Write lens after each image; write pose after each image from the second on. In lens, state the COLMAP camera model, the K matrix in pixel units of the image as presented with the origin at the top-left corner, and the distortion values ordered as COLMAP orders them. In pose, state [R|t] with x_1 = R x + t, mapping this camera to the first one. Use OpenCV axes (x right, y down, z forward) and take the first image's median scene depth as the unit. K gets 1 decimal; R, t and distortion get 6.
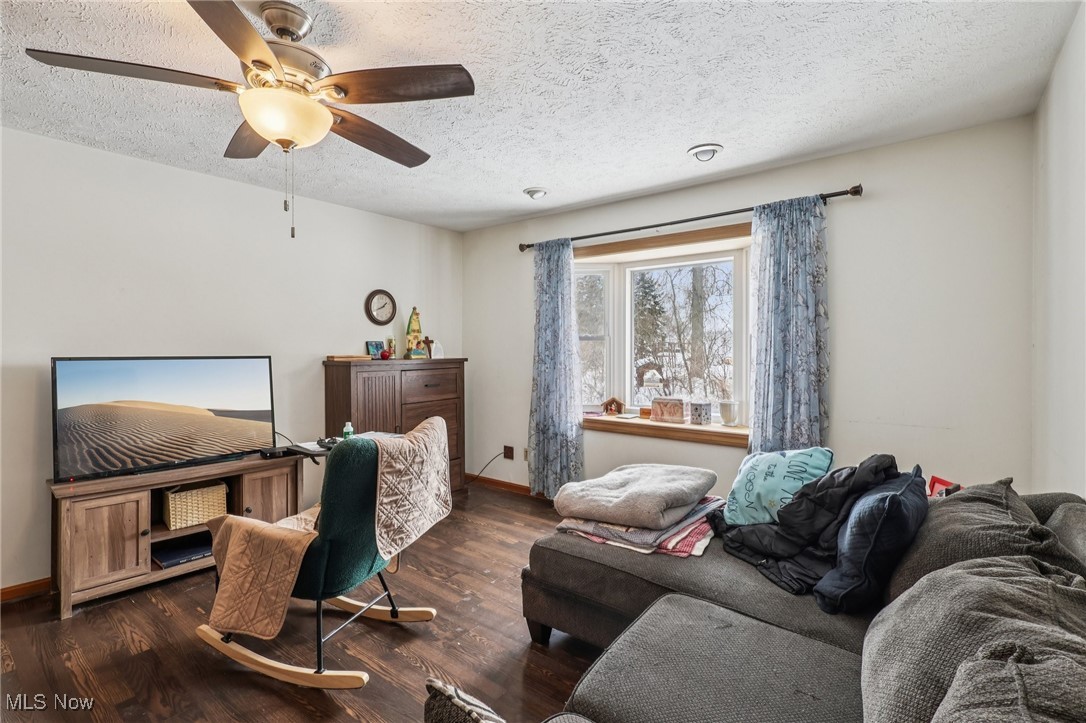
lens RADIAL K [[513.1, 0, 541.5], [0, 513.1, 357.1], [0, 0, 1]] dist [-0.010096, 0.003058]
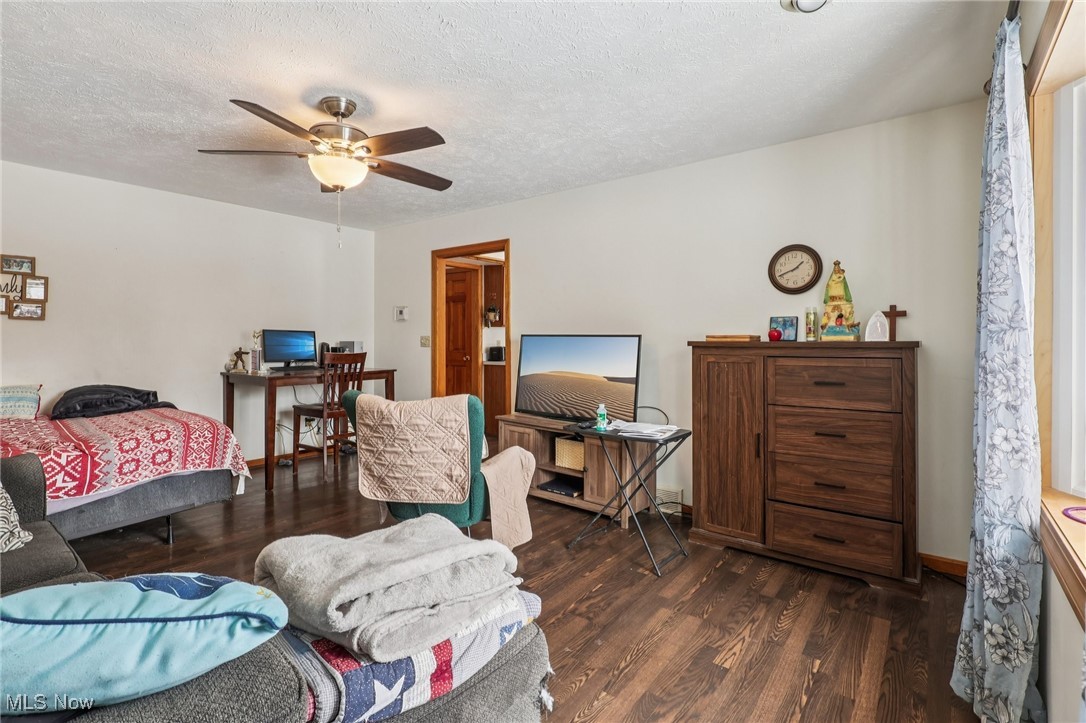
lens RADIAL K [[513.1, 0, 525.7], [0, 513.1, 337.3], [0, 0, 1]] dist [-0.010096, 0.003058]
pose [[-0.015730, 0.000666, -0.999876, 0.553545], [-0.019000, 0.999819, 0.000965, 0.006922], [0.999696, 0.019013, -0.015715, 0.852409]]
